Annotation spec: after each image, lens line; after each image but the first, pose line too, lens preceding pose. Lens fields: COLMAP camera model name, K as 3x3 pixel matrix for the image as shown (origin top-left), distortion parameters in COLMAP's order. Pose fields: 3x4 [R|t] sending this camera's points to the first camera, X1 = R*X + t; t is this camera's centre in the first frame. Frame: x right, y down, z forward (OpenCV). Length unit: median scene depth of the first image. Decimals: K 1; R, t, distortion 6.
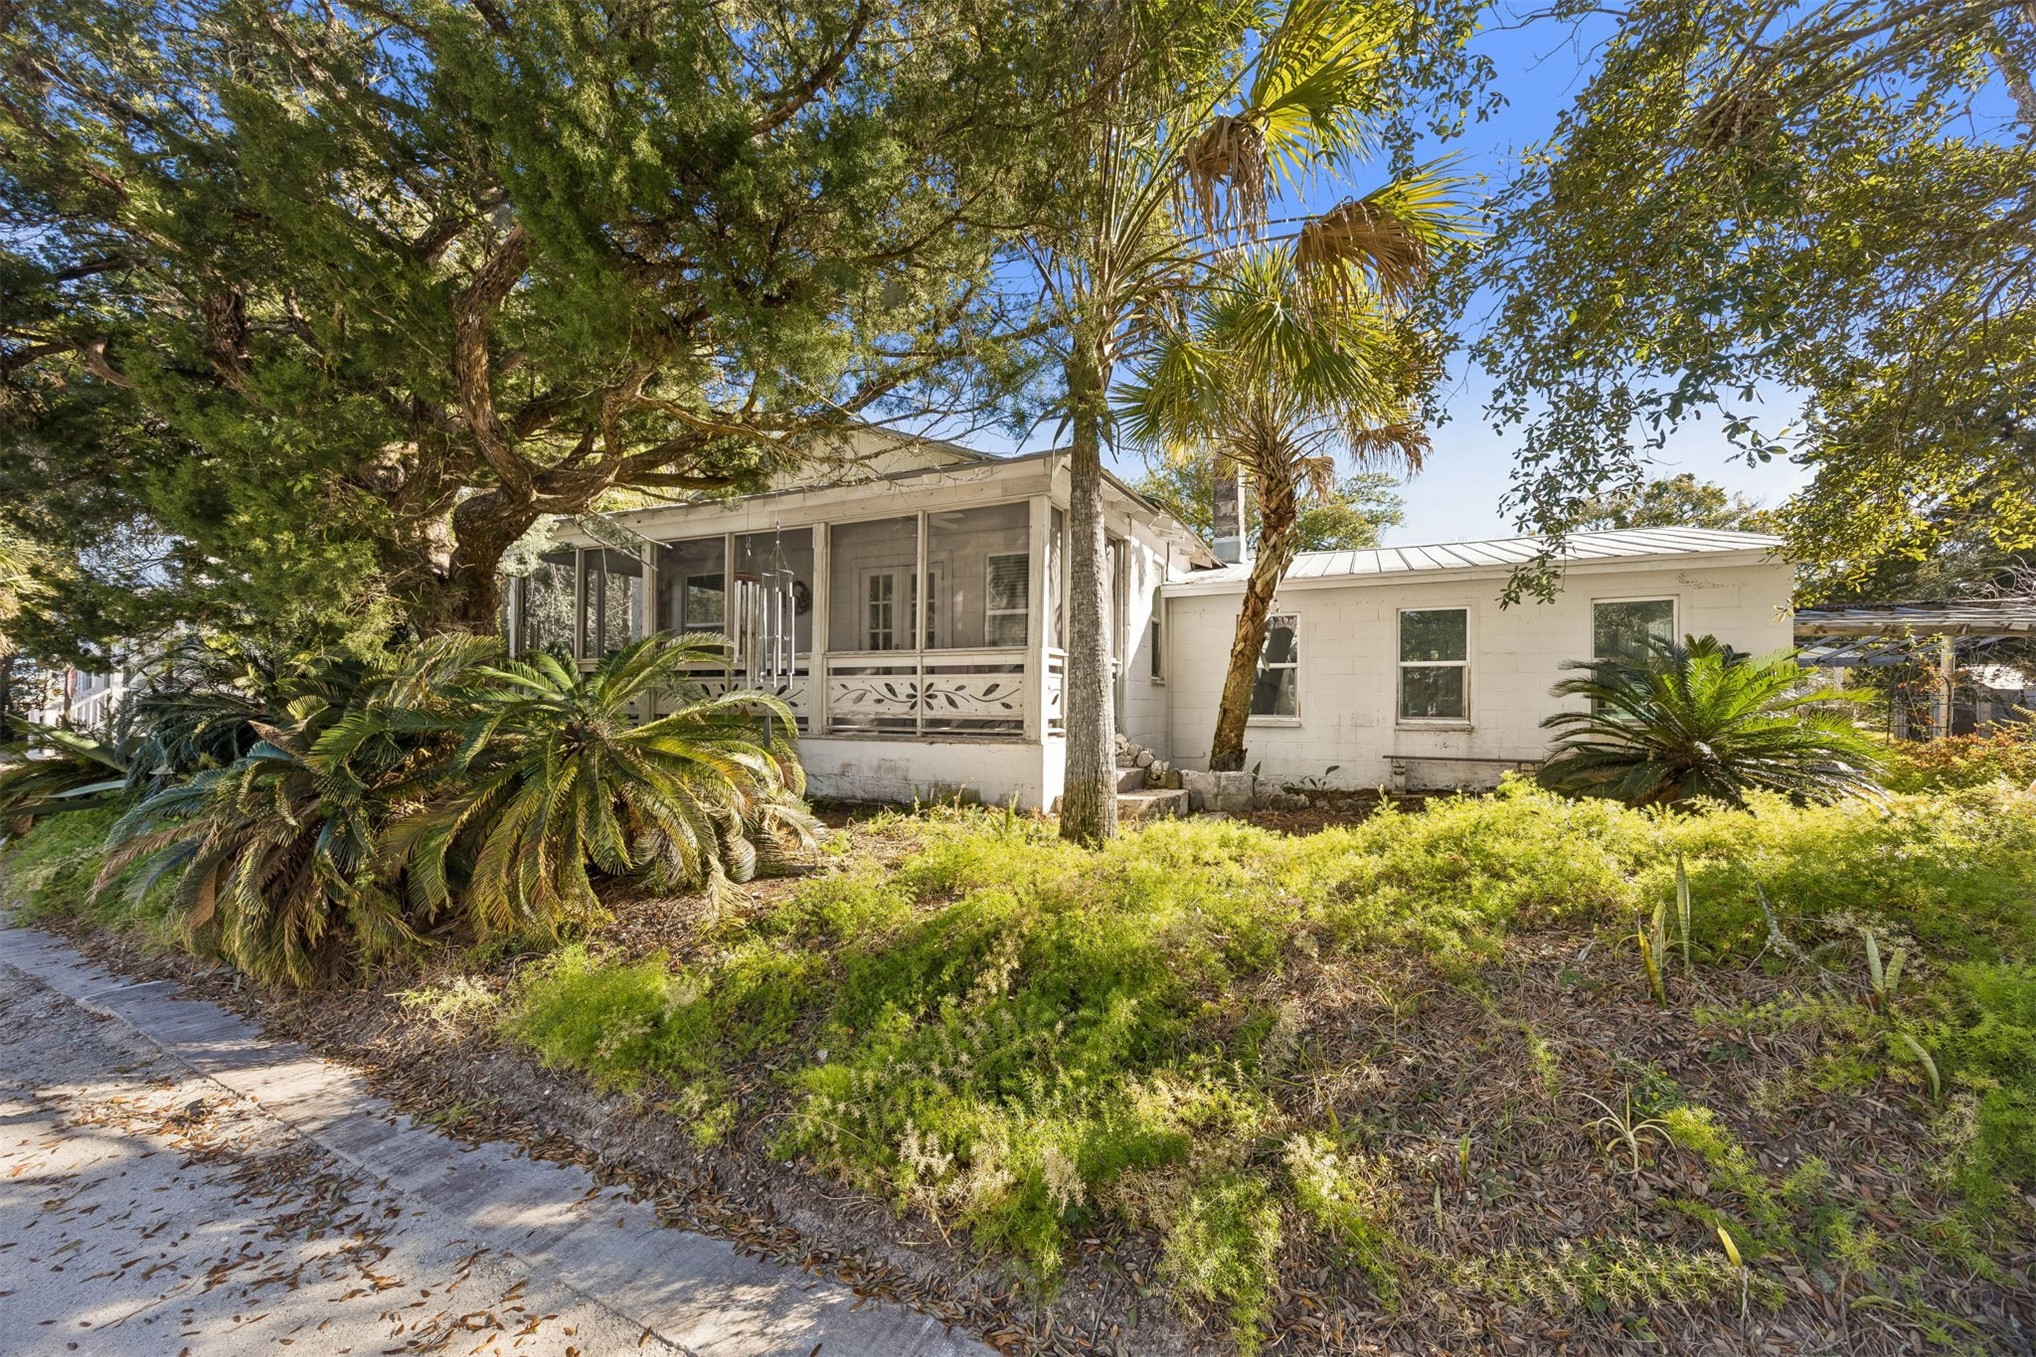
lens RADIAL K [[797.1, 0, 1017.4], [0, 797.1, 689.5], [0, 0, 1]] dist [-0.002040, 0.000068]
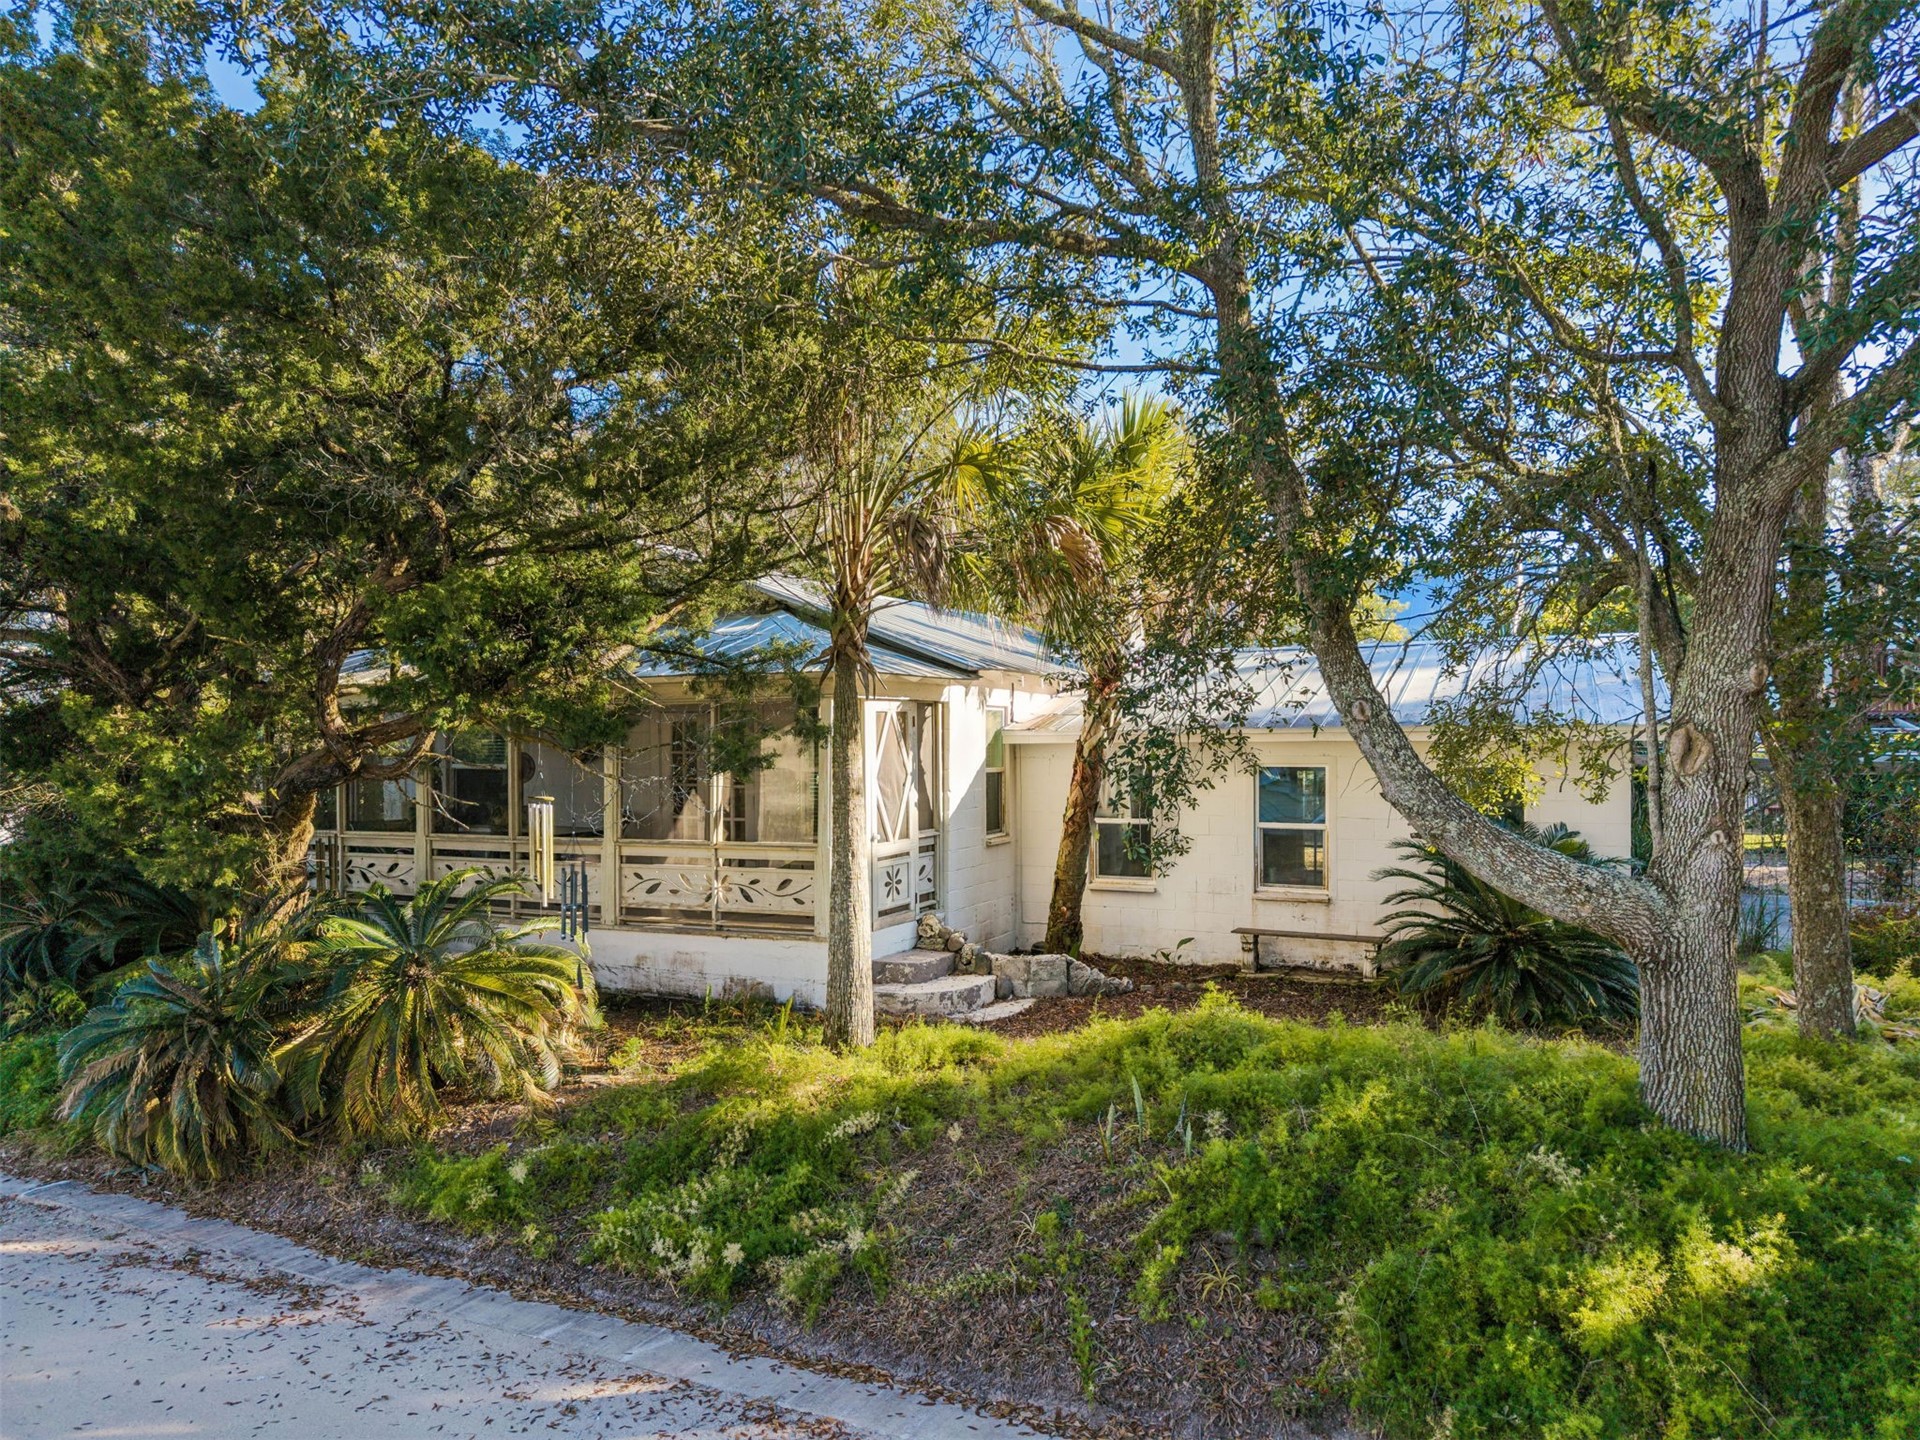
lens RADIAL K [[1293.9, 0, 948.4], [0, 1293.9, 724.9], [0, 0, 1]] dist [0.074627, -0.124949]
pose [[0.999929, -0.010585, 0.005447, 0.165165], [0.010622, 0.999921, -0.006767, -0.184890], [-0.005375, 0.006824, 0.999962, -0.625750]]
